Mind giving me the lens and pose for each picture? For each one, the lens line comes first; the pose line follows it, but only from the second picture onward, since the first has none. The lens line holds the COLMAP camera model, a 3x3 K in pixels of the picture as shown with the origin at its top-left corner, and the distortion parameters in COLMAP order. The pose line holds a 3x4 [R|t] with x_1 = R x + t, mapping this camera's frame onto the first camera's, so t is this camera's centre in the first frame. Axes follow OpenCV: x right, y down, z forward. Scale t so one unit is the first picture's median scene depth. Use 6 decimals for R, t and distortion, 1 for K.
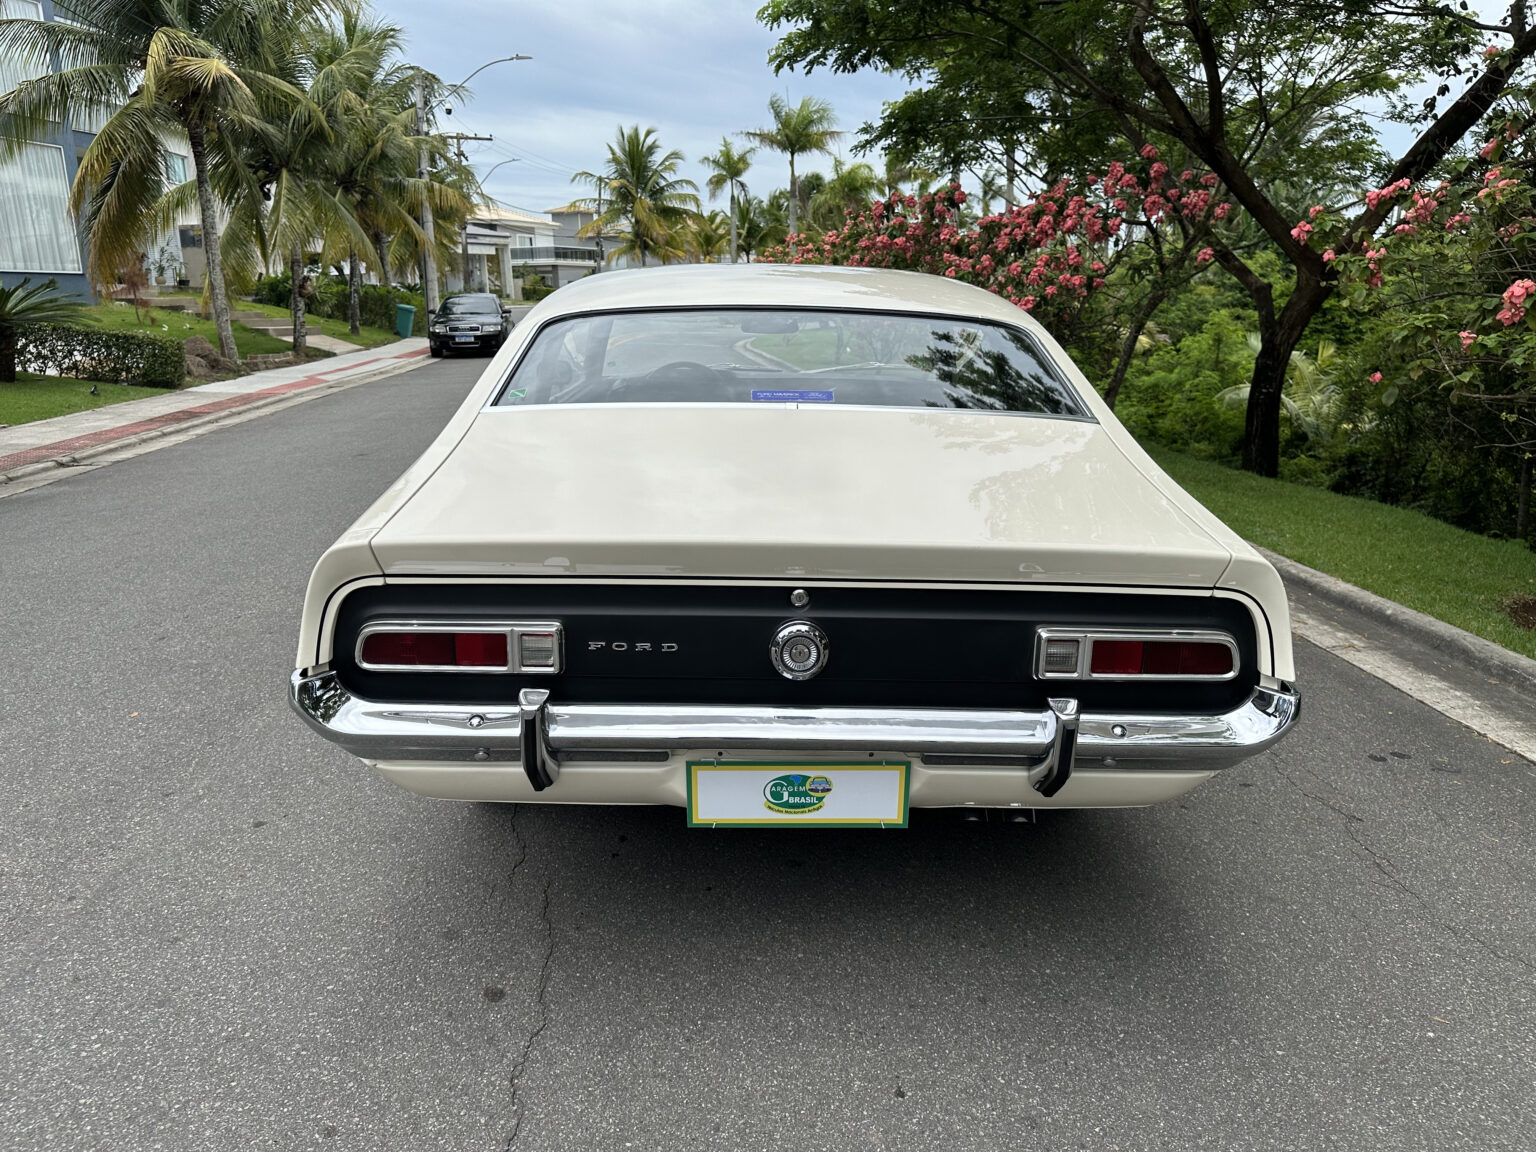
lens RADIAL K [[1081.1, 0, 730.1], [0, 1081.1, 585.2], [0, 0, 1]] dist [0.031224, -0.045413]
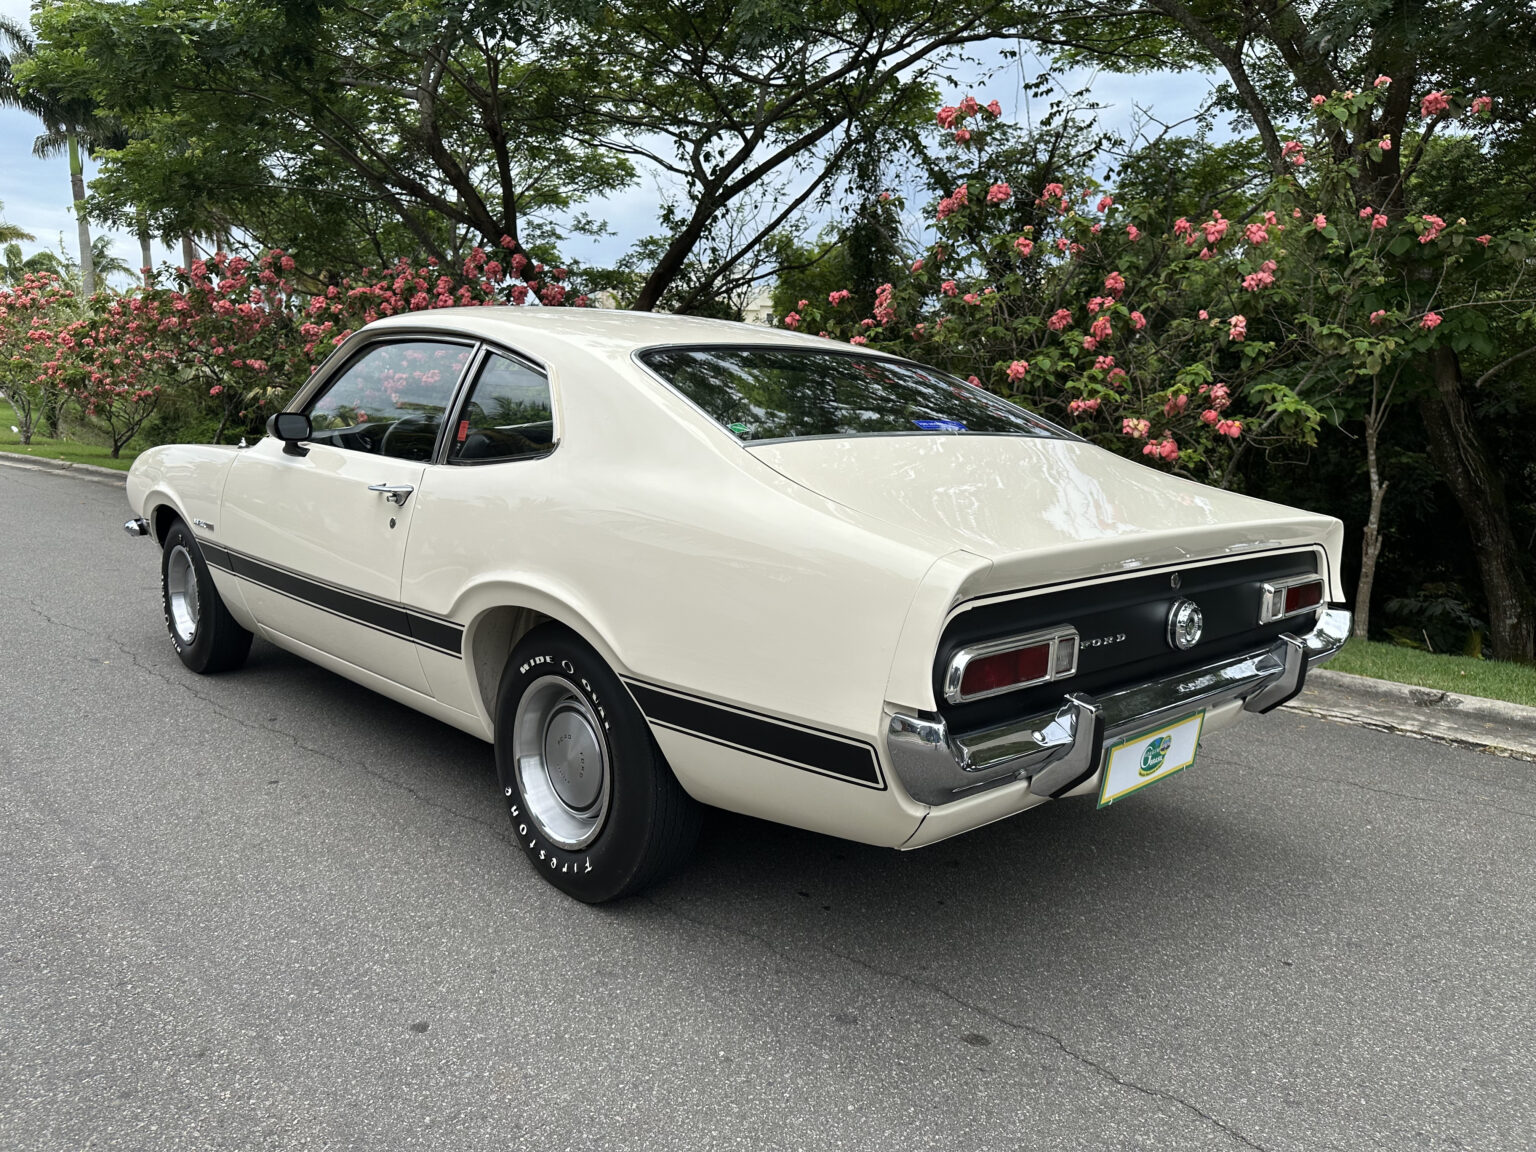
lens RADIAL K [[1081.1, 0, 794.4], [0, 1081.1, 605.8], [0, 0, 1]] dist [0.031224, -0.045413]
pose [[0.724128, -0.111758, 0.680551, -0.963276], [0.148036, 0.988970, 0.004891, -0.027050], [-0.673591, 0.097204, 0.732685, 0.386615]]
